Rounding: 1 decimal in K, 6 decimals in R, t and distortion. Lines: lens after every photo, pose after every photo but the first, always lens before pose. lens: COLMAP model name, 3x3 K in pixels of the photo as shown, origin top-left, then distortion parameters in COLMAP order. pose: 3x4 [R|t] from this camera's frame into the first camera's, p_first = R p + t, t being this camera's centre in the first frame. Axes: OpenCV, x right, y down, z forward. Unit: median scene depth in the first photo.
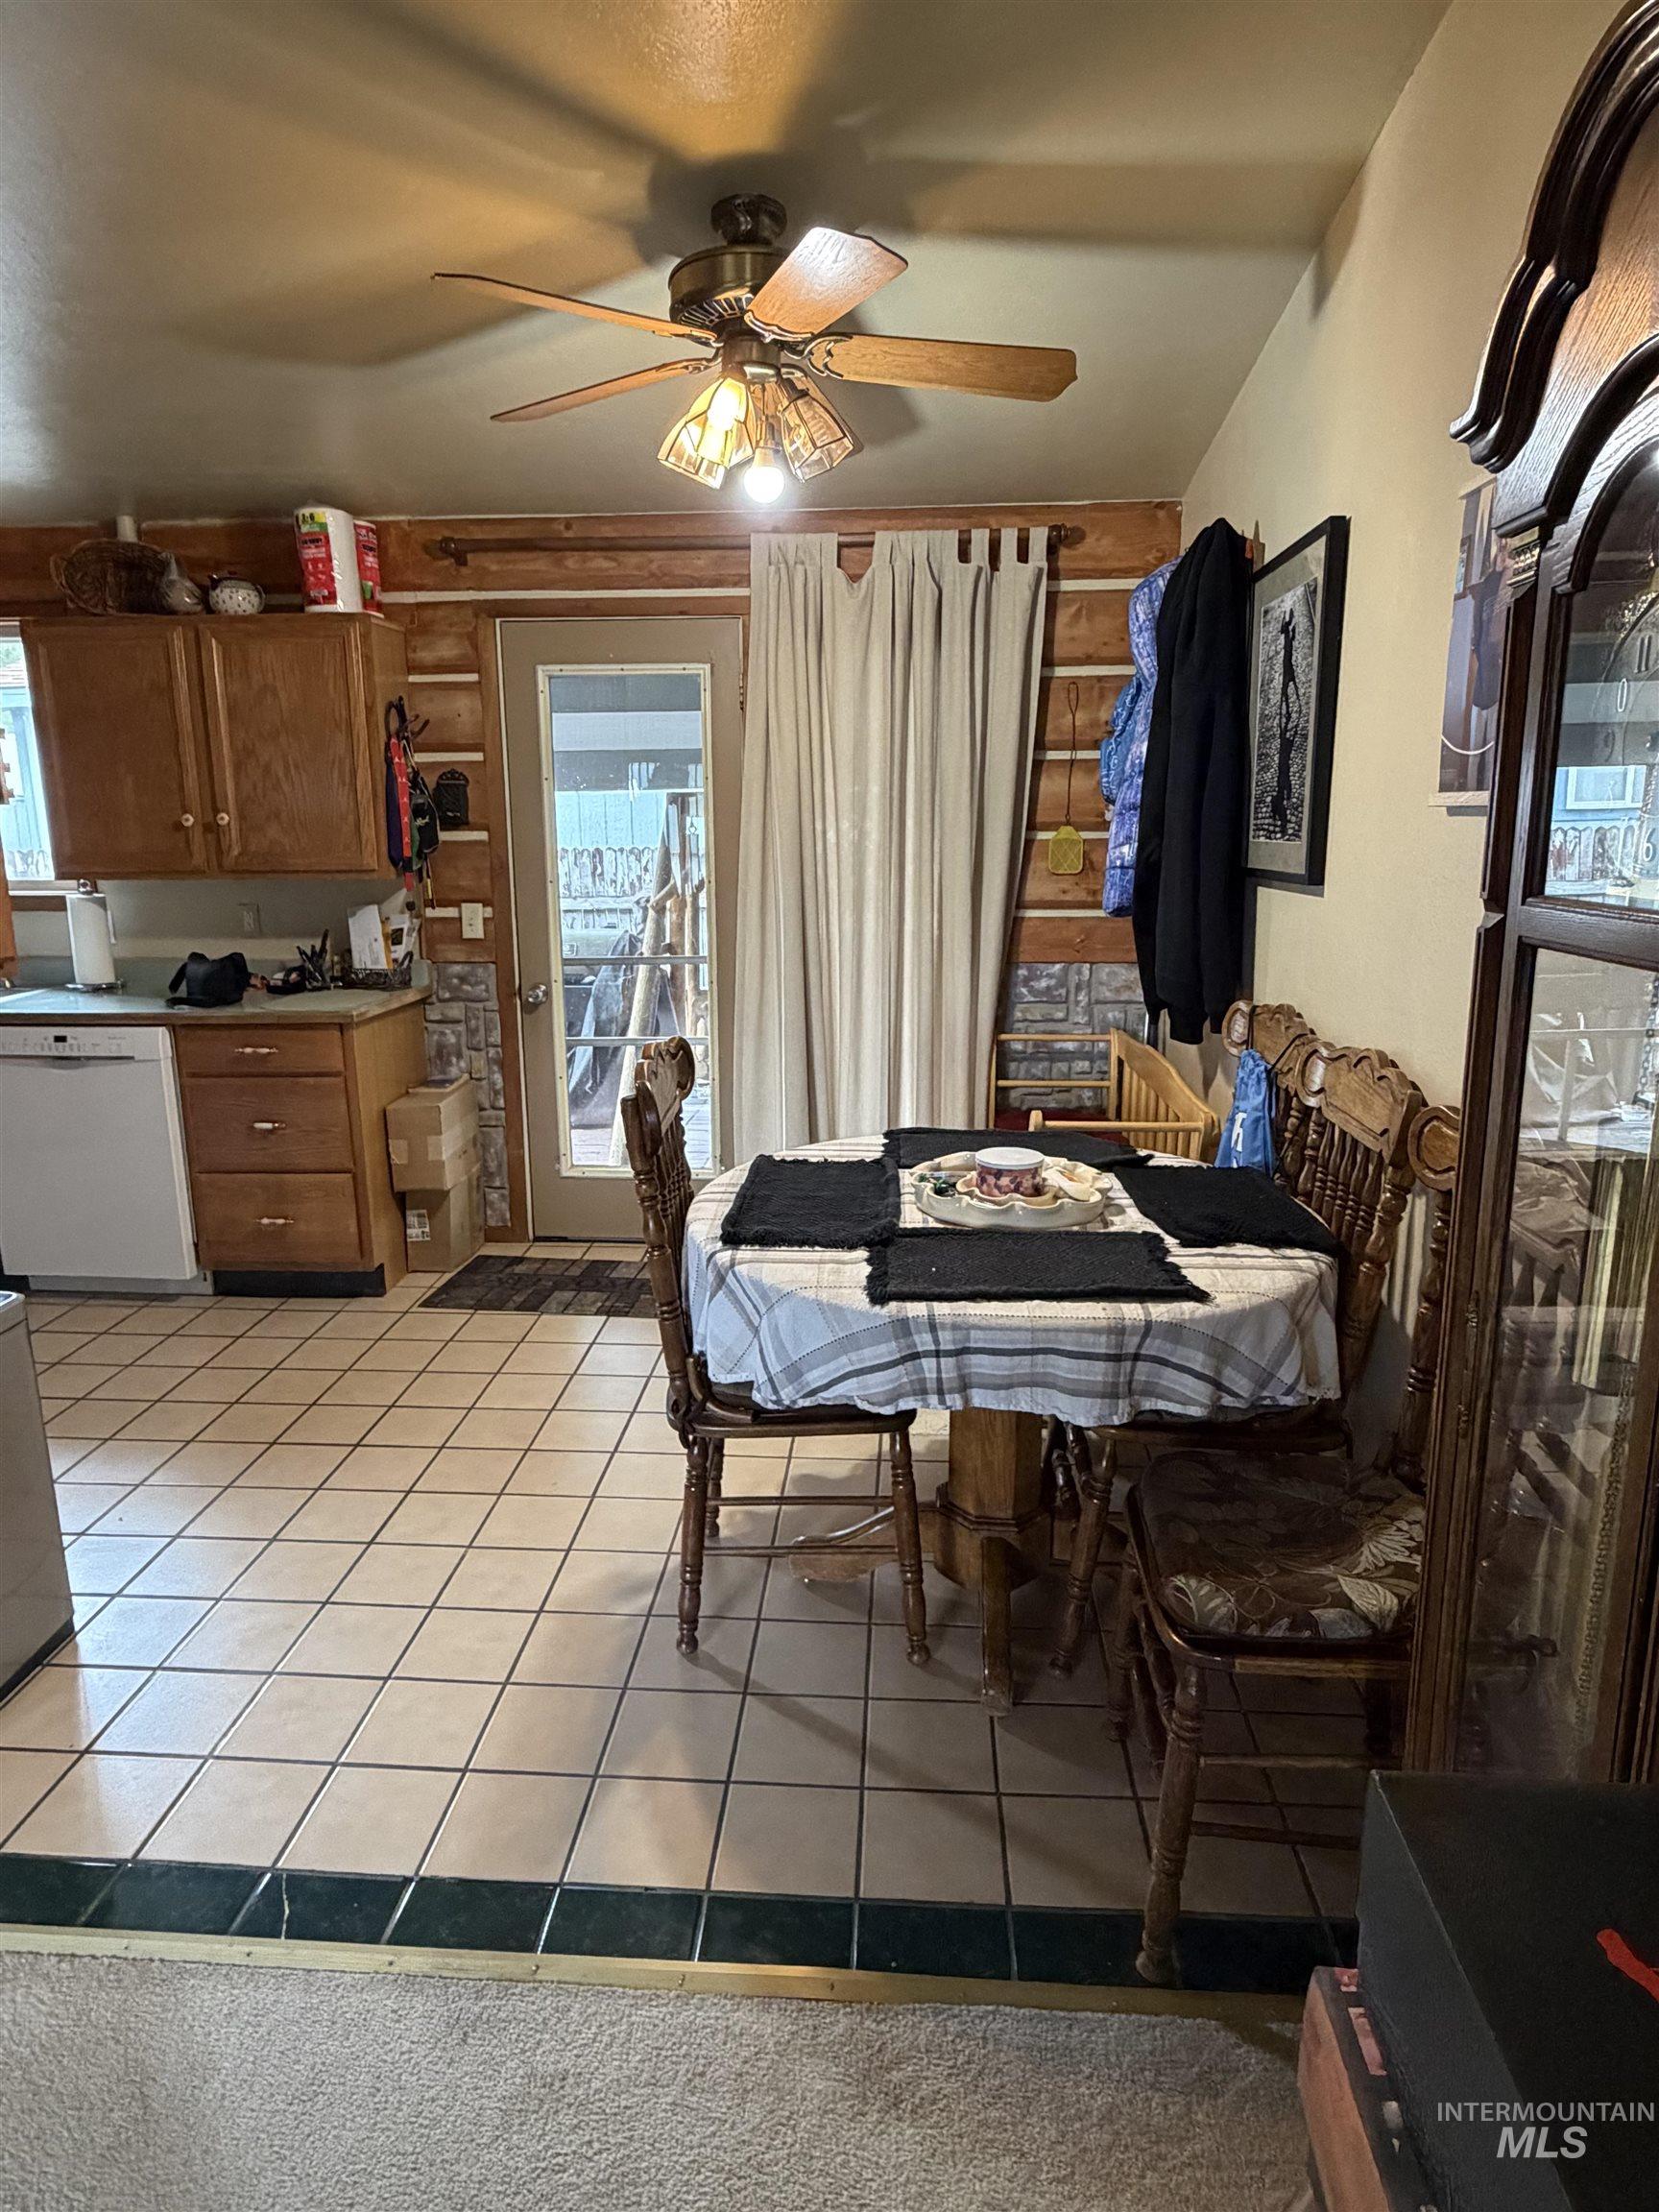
lens RADIAL K [[1285.9, 0, 828.3], [0, 1285.9, 1096.7], [0, 0, 1]] dist [-0.000160, -0.002175]
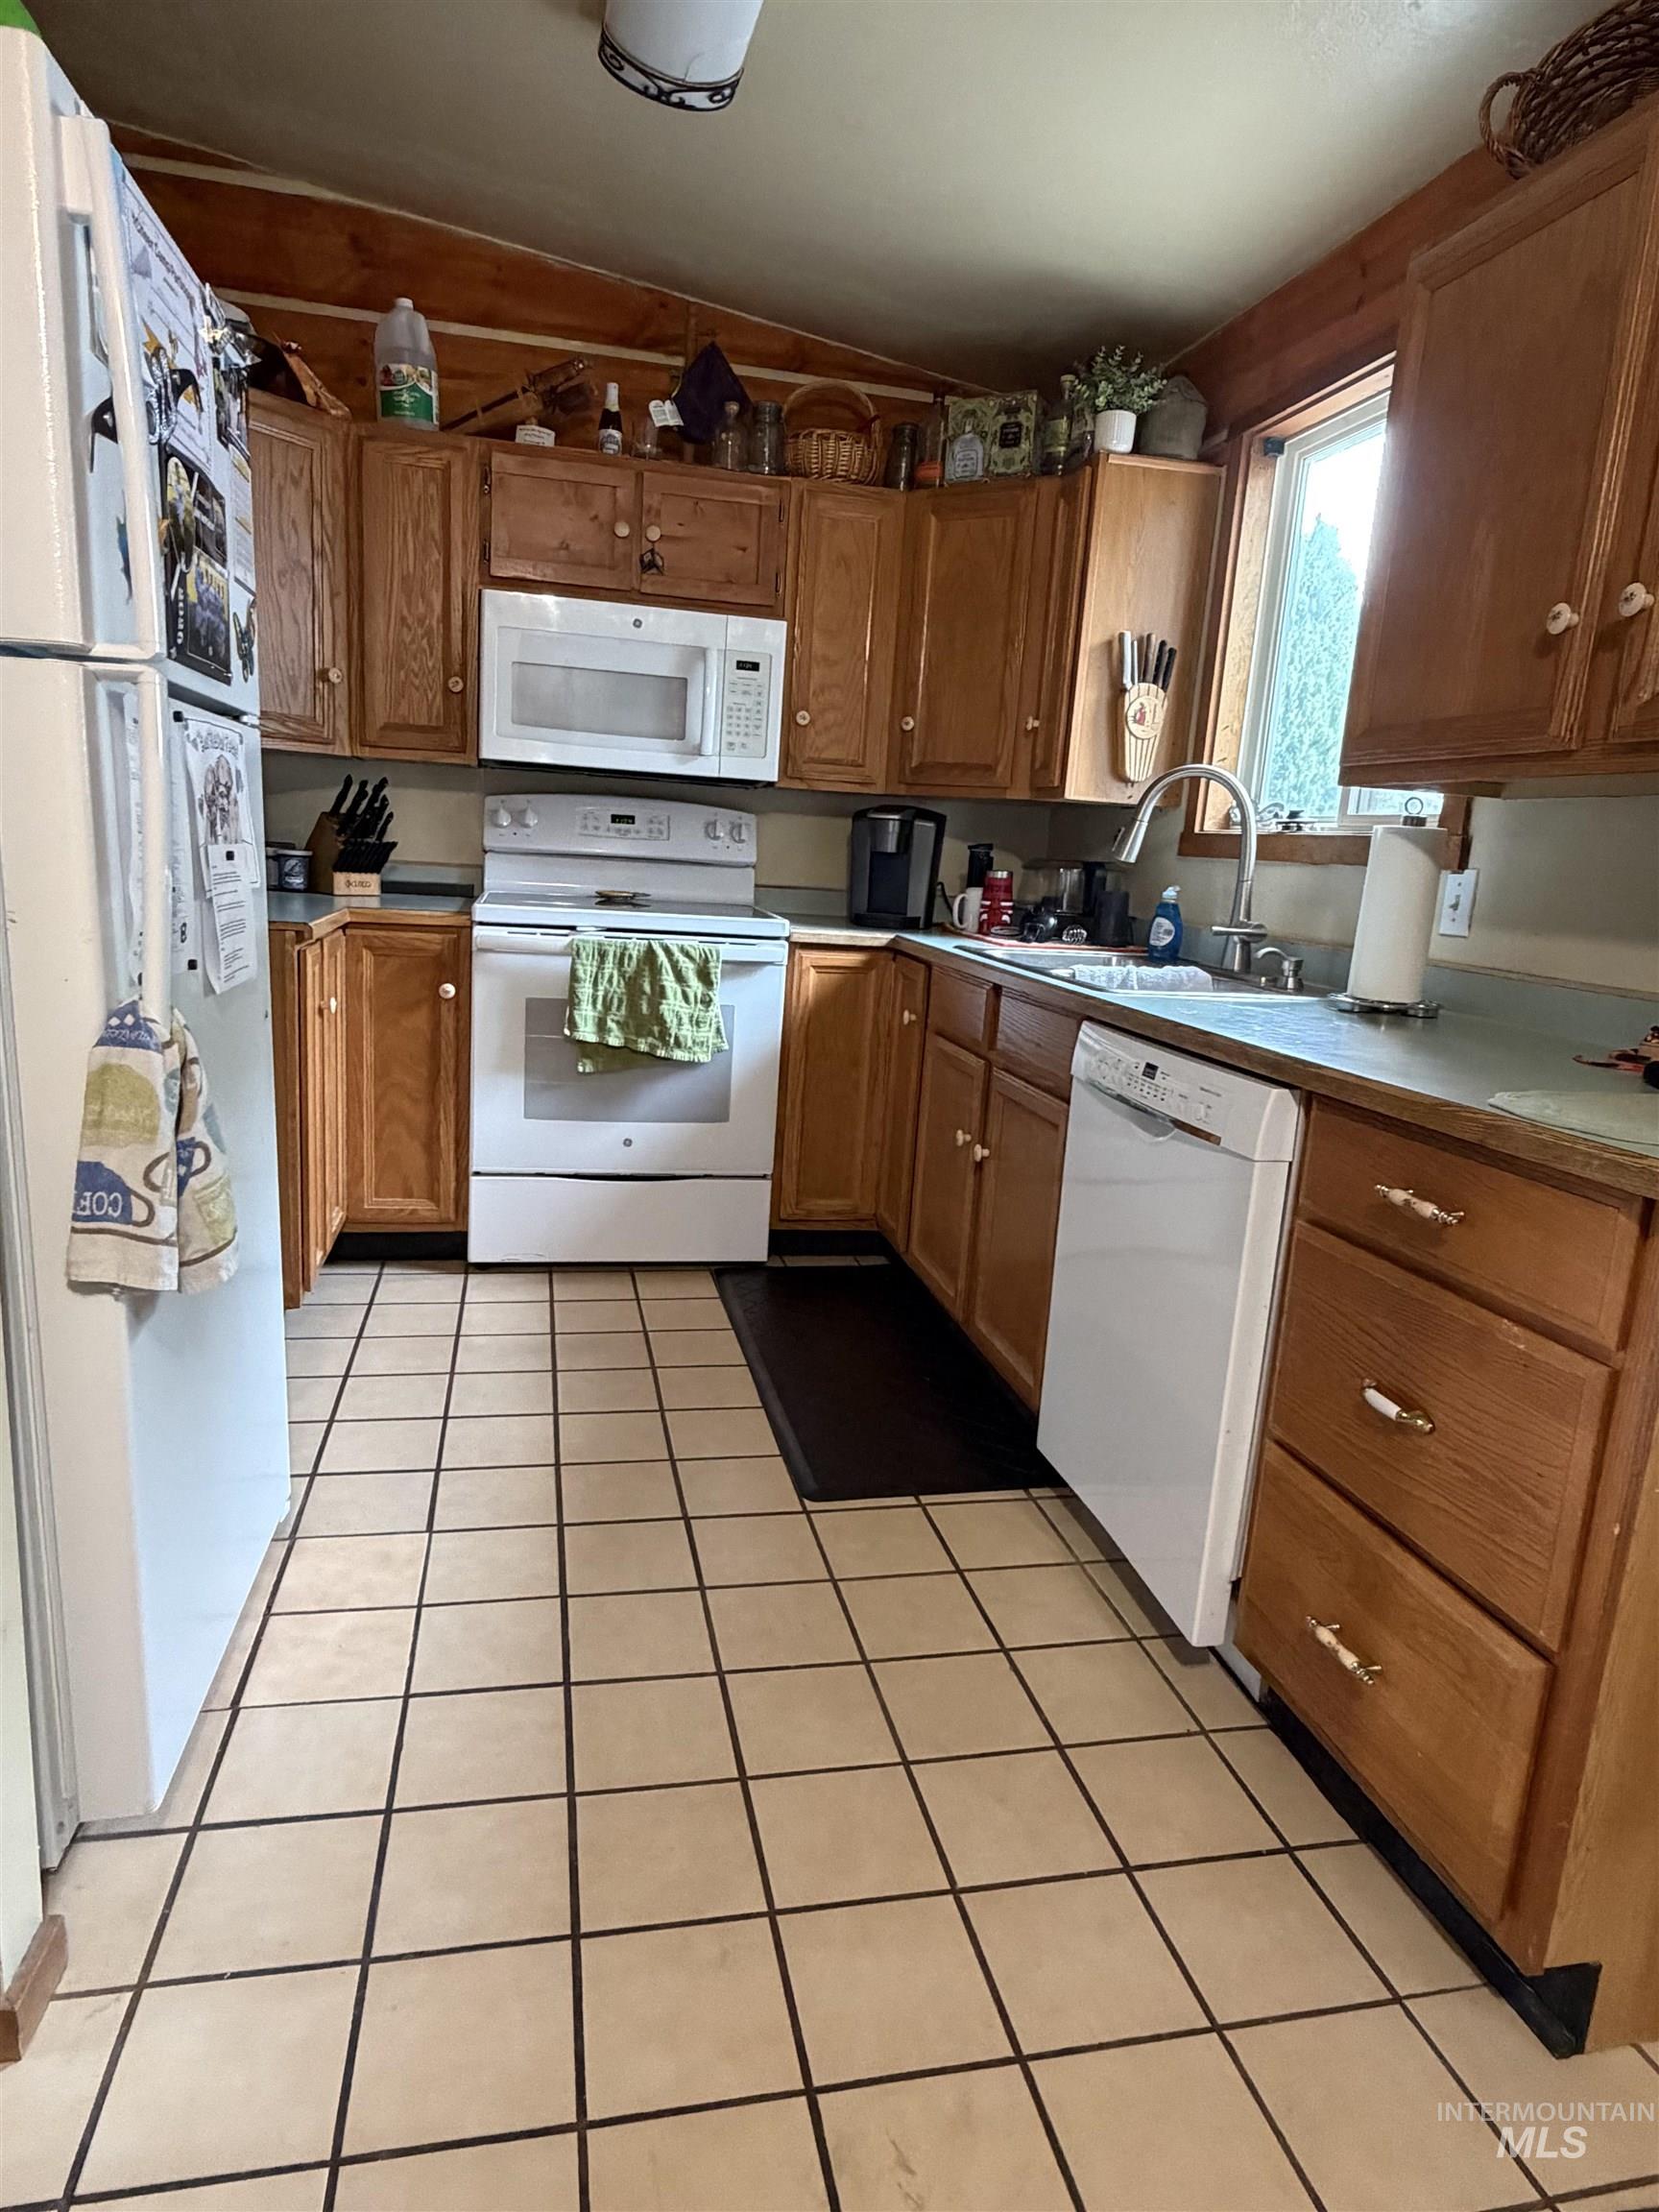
lens RADIAL K [[1285.9, 0, 823.5], [0, 1285.9, 1107.5], [0, 0, 1]] dist [-0.000160, -0.002175]
pose [[0.275309, 0.214402, -0.937143, -0.158188], [-0.272793, 0.952167, 0.137700, -0.064695], [0.921840, 0.217736, 0.320627, 0.717531]]
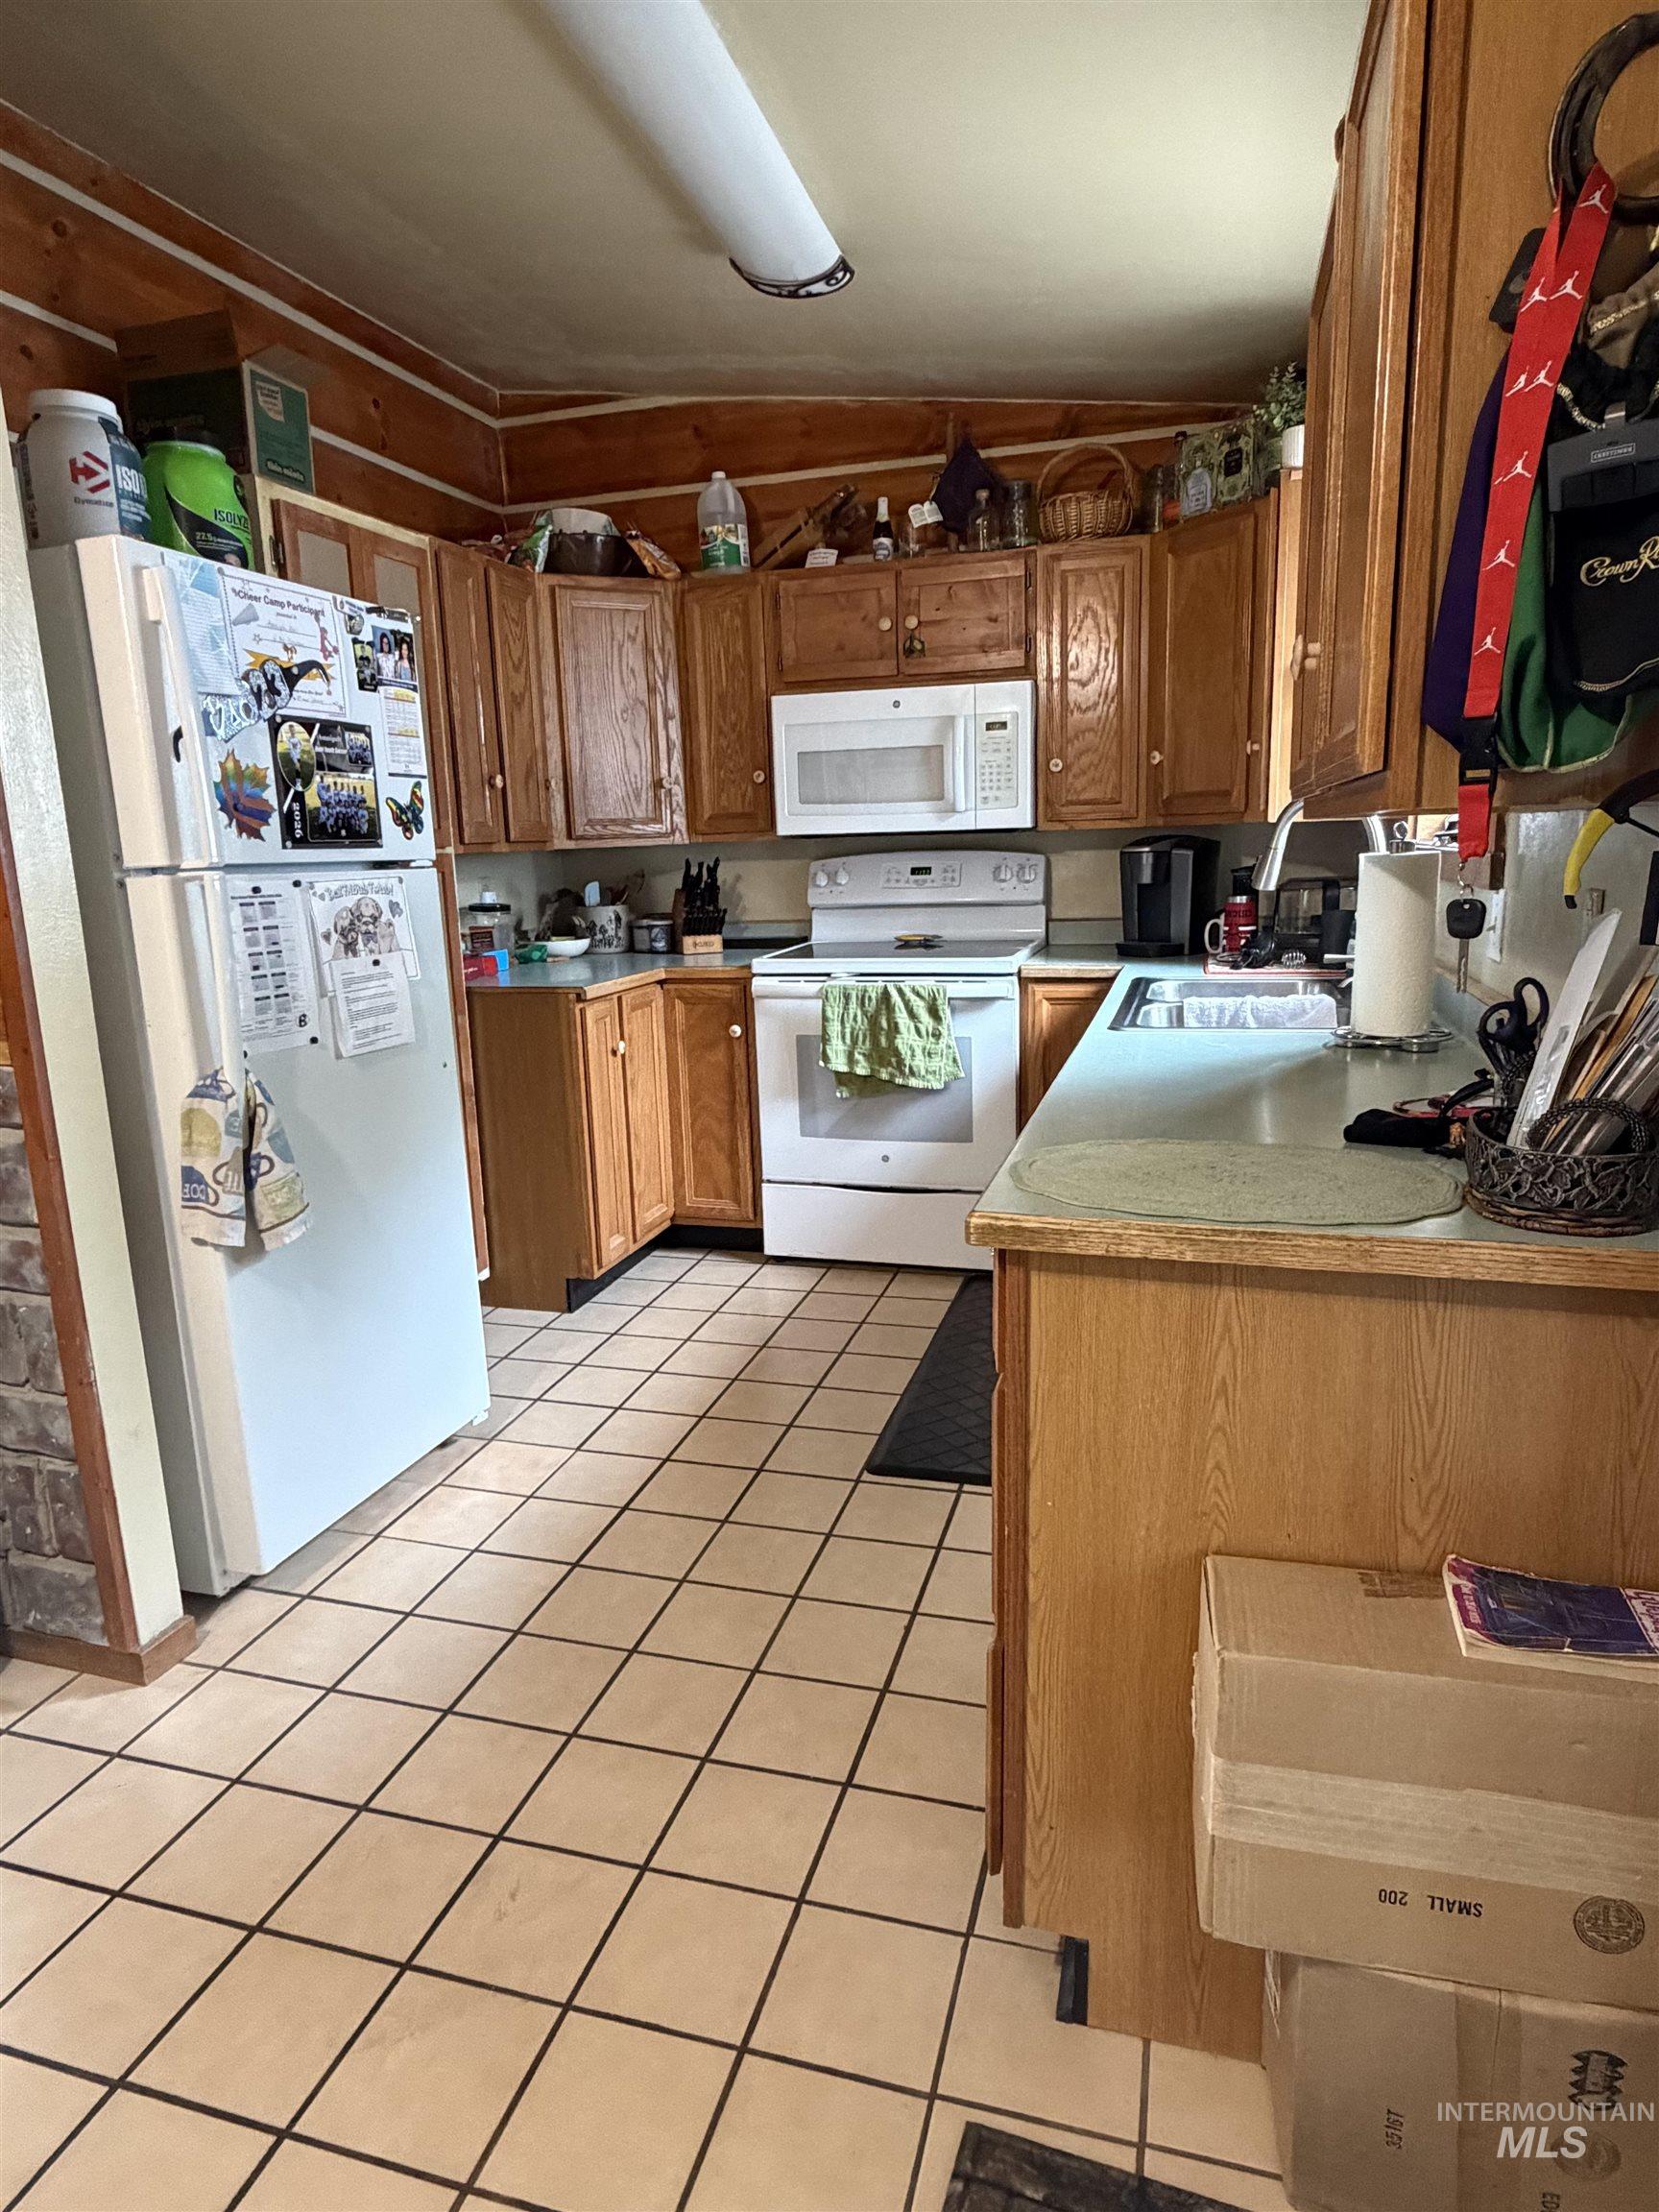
lens RADIAL K [[1285.9, 0, 828.0], [0, 1285.9, 1108.7], [0, 0, 1]] dist [-0.000160, -0.002175]
pose [[-0.215966, 0.209557, -0.953648, -0.055816], [-0.181832, 0.950980, 0.250148, -0.162746], [0.959321, 0.227427, -0.167275, 0.991874]]
